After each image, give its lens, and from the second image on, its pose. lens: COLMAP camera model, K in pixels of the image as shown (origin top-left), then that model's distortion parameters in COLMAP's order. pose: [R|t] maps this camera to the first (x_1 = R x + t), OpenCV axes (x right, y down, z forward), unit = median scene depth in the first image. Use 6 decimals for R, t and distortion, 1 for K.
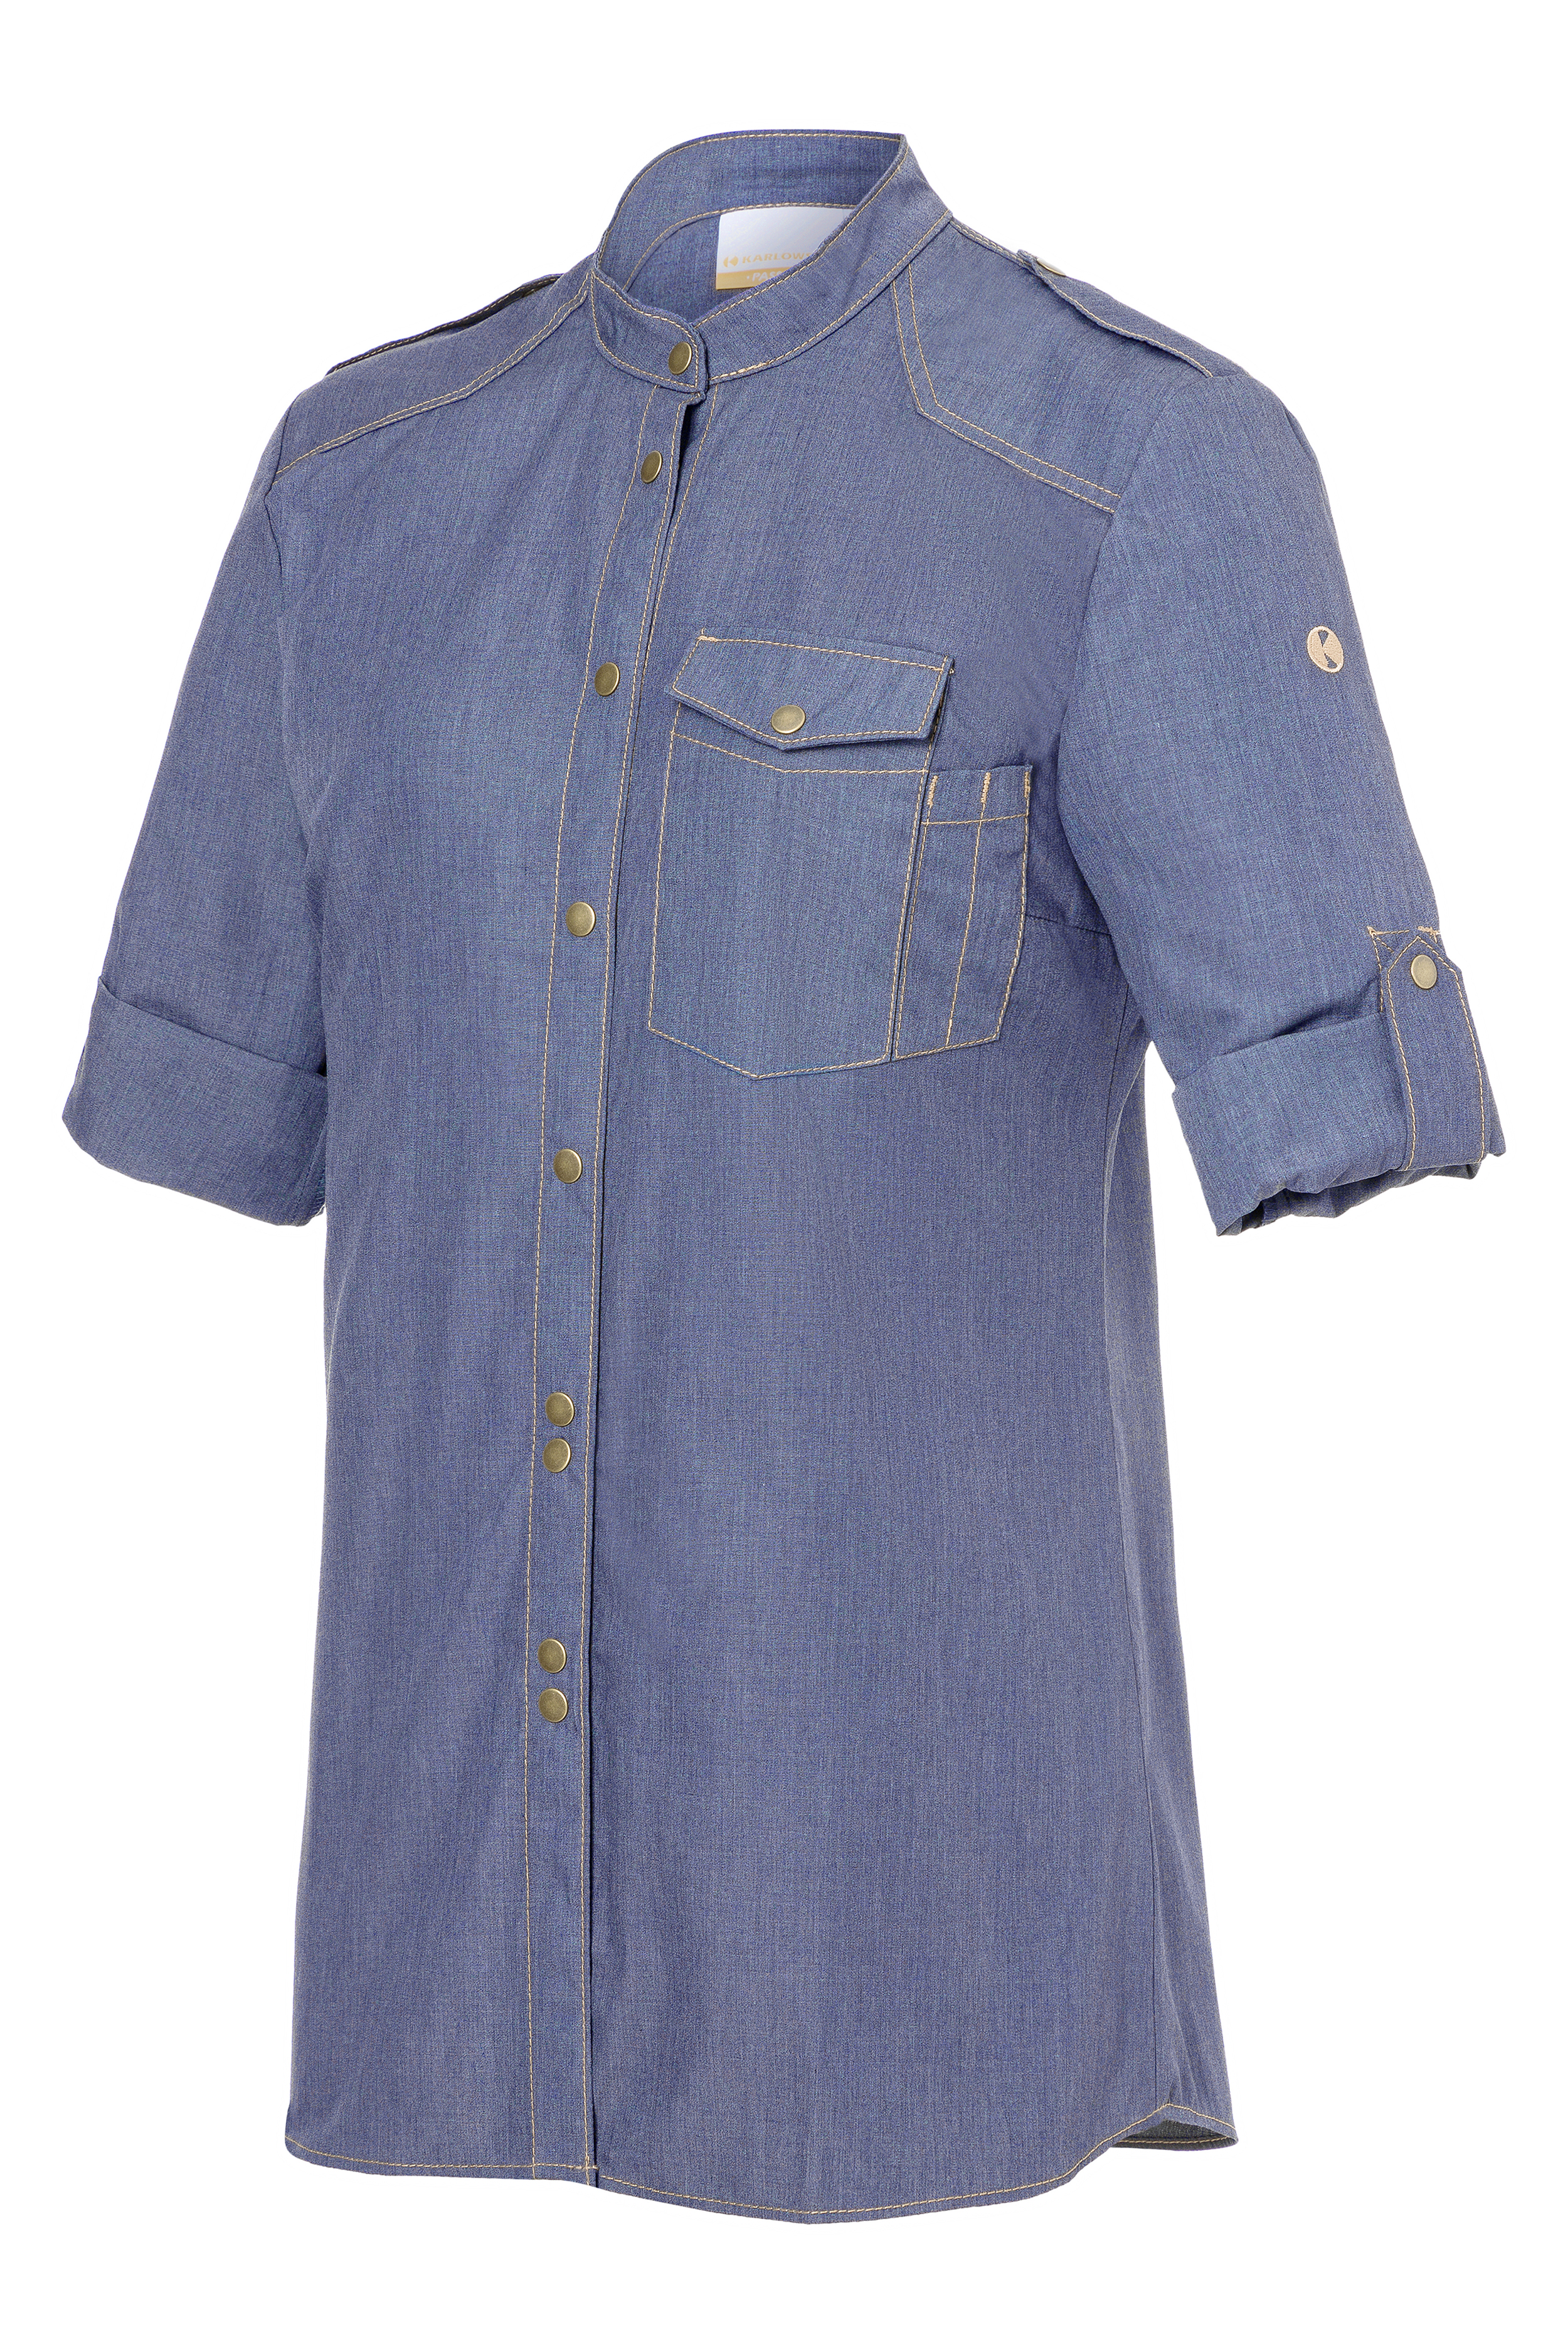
lens RADIAL K [[7291.3, 0, 784.2], [0, 7291.3, 1176.3], [0, 0, 1]] dist [-0.037157, 0.000000]
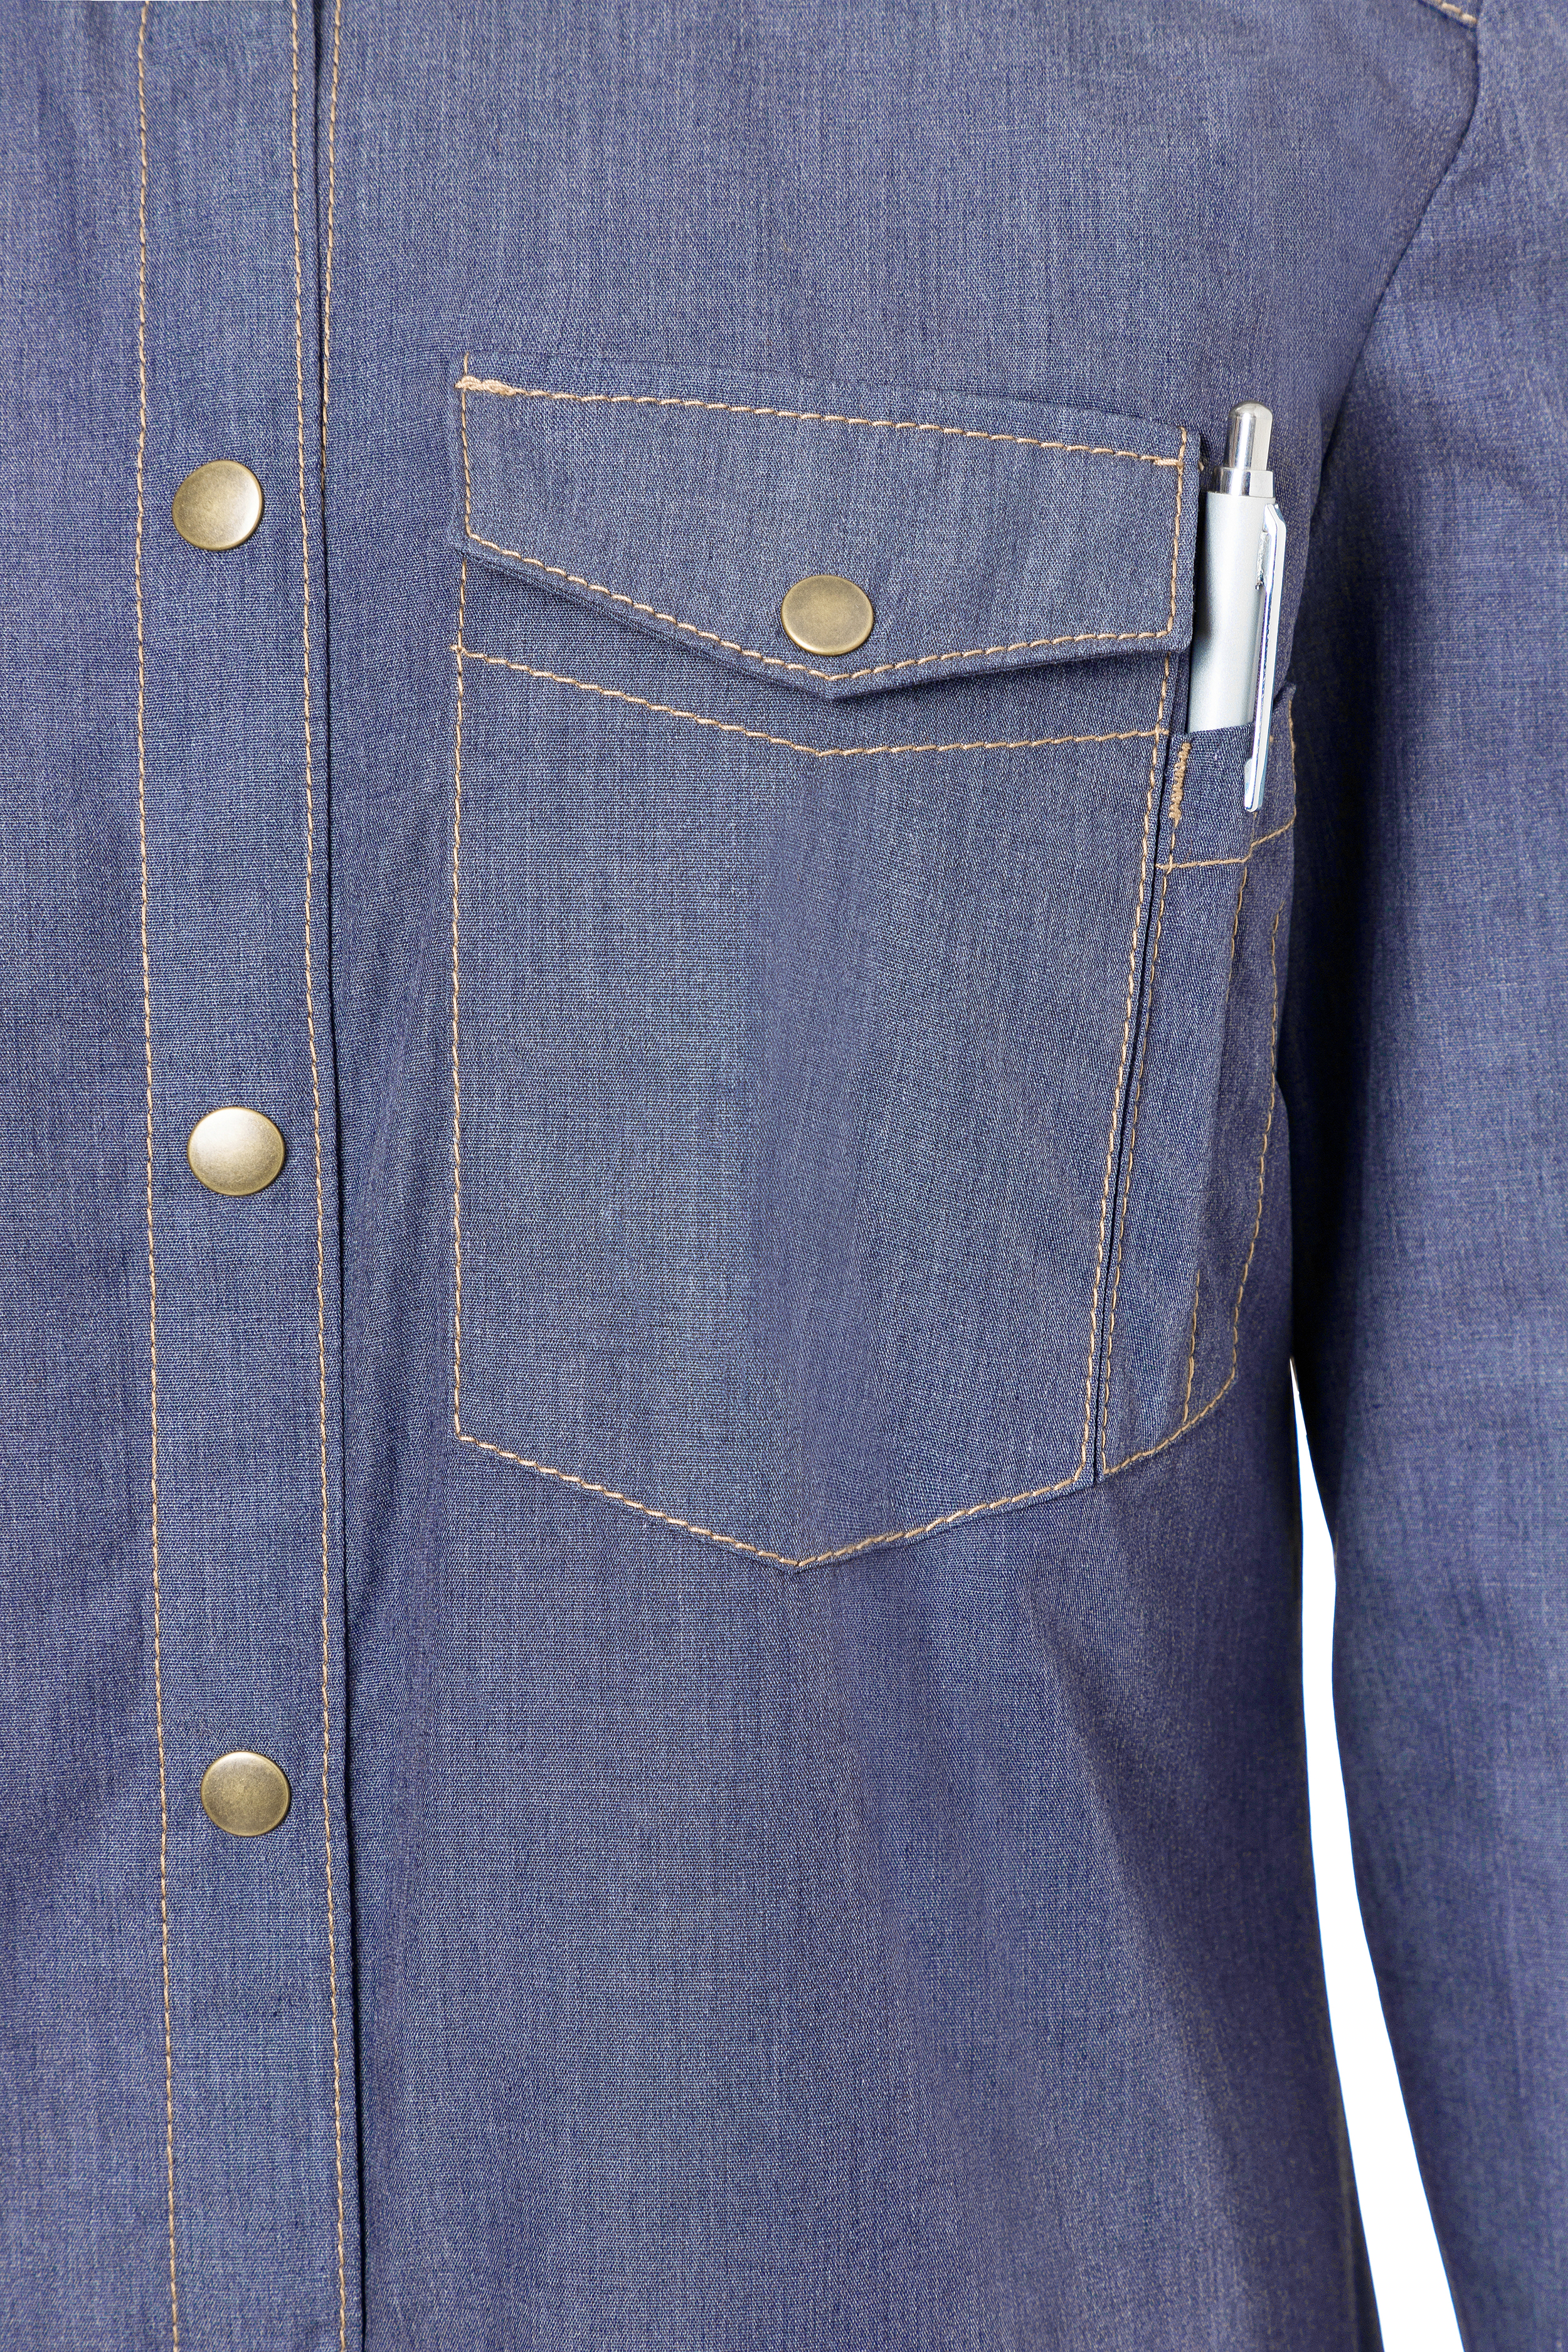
lens RADIAL K [[7291.3, 0, 783.9], [0, 7291.3, 1173.7], [0, 0, 1]] dist [-0.037157, 0.000000]
pose [[0.943539, -0.071411, 0.323473, -0.125162], [0.044840, 0.995033, 0.088874, -0.067403], [-0.328213, -0.069352, 0.942055, 0.643503]]
